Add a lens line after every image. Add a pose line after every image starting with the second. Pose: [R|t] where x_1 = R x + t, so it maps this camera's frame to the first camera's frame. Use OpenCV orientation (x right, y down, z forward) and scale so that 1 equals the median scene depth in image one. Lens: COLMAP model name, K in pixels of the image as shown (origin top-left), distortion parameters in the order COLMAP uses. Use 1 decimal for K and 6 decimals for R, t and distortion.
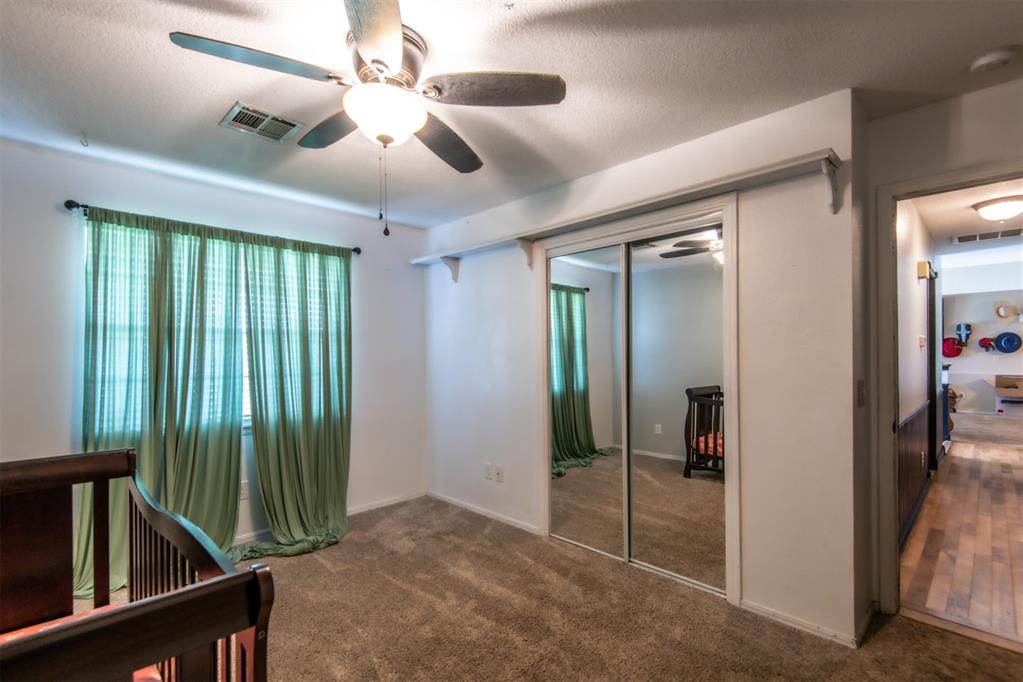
lens RADIAL K [[467.2, 0, 510.5], [0, 467.2, 353.2], [0, 0, 1]] dist [0.032047, -0.021833]
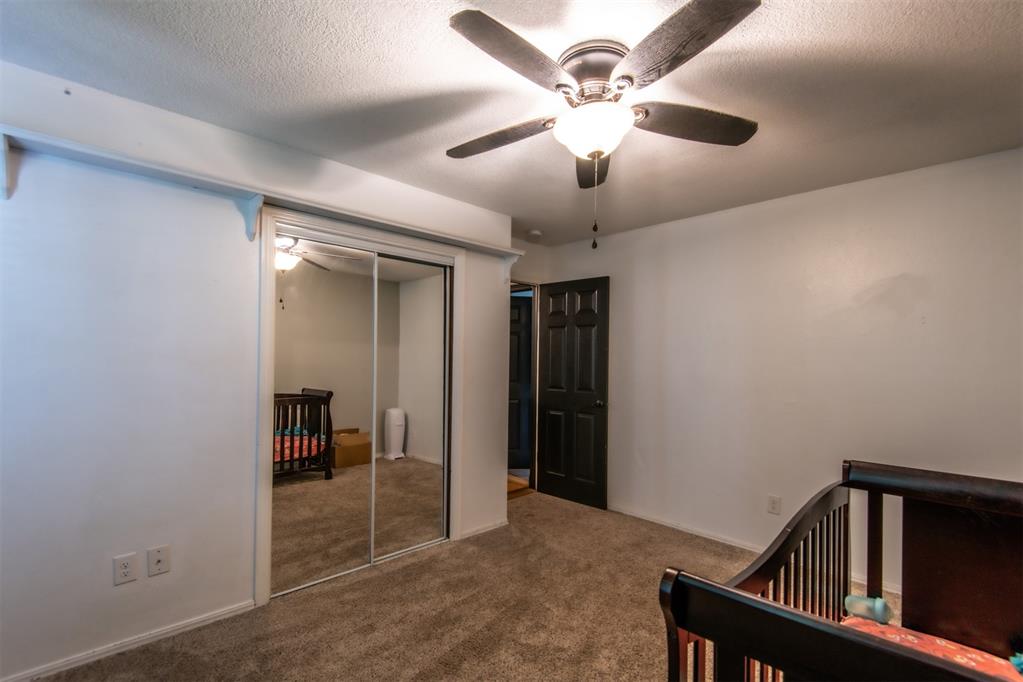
lens RADIAL K [[467.2, 0, 510.5], [0, 467.2, 353.2], [0, 0, 1]] dist [0.032047, -0.021833]
pose [[0.008795, 0.019926, 0.999763, -0.805273], [-0.013907, 0.999707, -0.019802, 0.001922], [-0.999865, -0.013730, 0.009069, 0.720457]]
